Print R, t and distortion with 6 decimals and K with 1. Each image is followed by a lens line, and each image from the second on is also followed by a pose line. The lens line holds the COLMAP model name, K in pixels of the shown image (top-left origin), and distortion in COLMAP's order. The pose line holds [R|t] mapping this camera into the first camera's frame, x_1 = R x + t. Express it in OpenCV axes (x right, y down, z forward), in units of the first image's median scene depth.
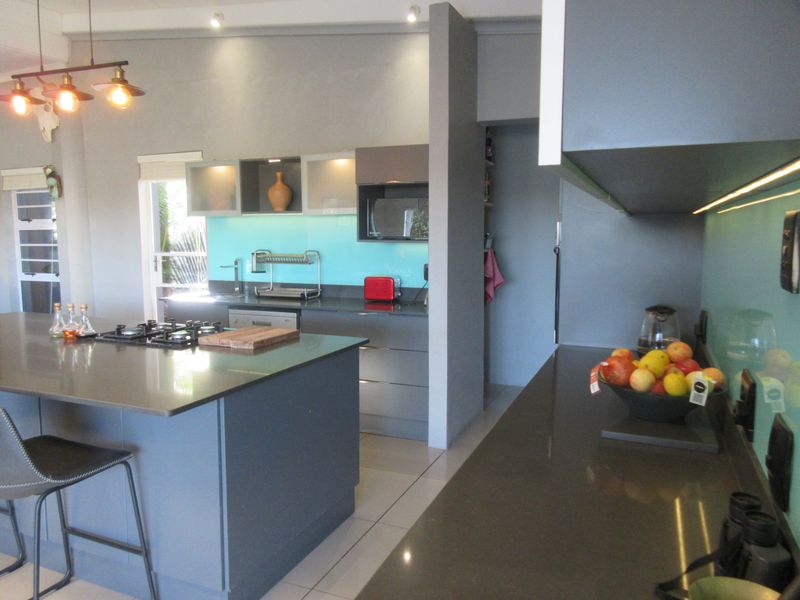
lens RADIAL K [[596.0, 0, 400.1], [0, 596.0, 293.0], [0, 0, 1]] dist [-0.011688, 0.020291]
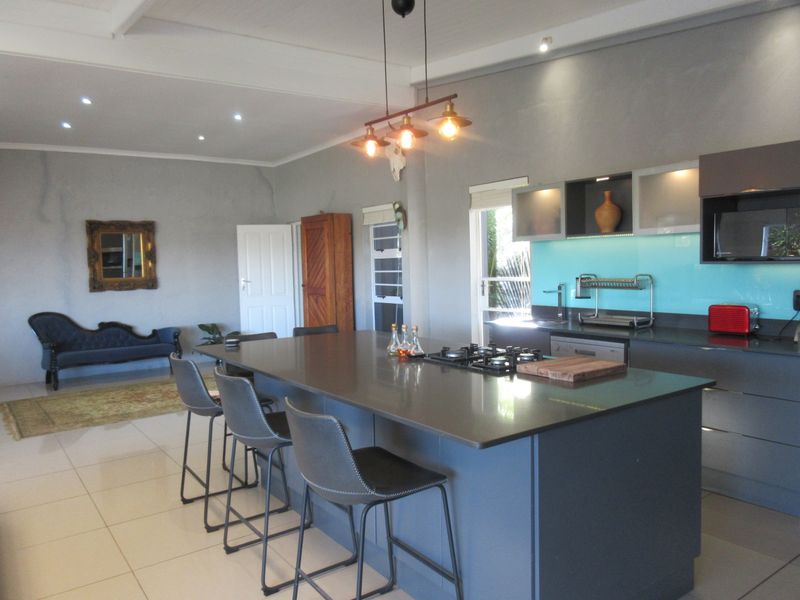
lens RADIAL K [[596.0, 0, 397.5], [0, 596.0, 293.8], [0, 0, 1]] dist [-0.011688, 0.020291]
pose [[0.858160, 0.008882, -0.513305, -0.005802], [-0.029549, 0.999047, -0.032113, -0.002360], [0.512531, 0.042726, 0.857605, 0.042095]]
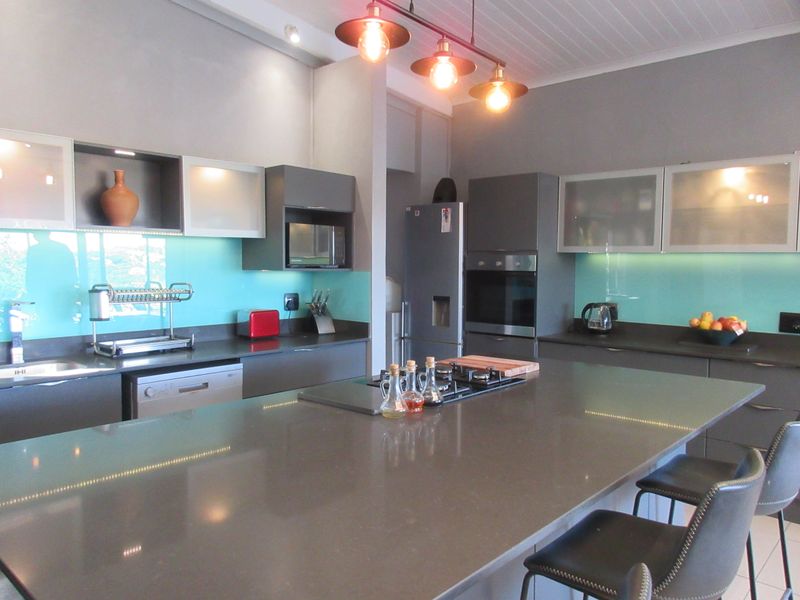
lens RADIAL K [[596.0, 0, 399.5], [0, 596.0, 304.3], [0, 0, 1]] dist [-0.011688, 0.020291]
pose [[0.330543, -0.052104, 0.942352, -0.818530], [0.086279, 0.995962, 0.024805, -0.042973], [-0.939839, 0.073106, 0.333704, 0.532511]]
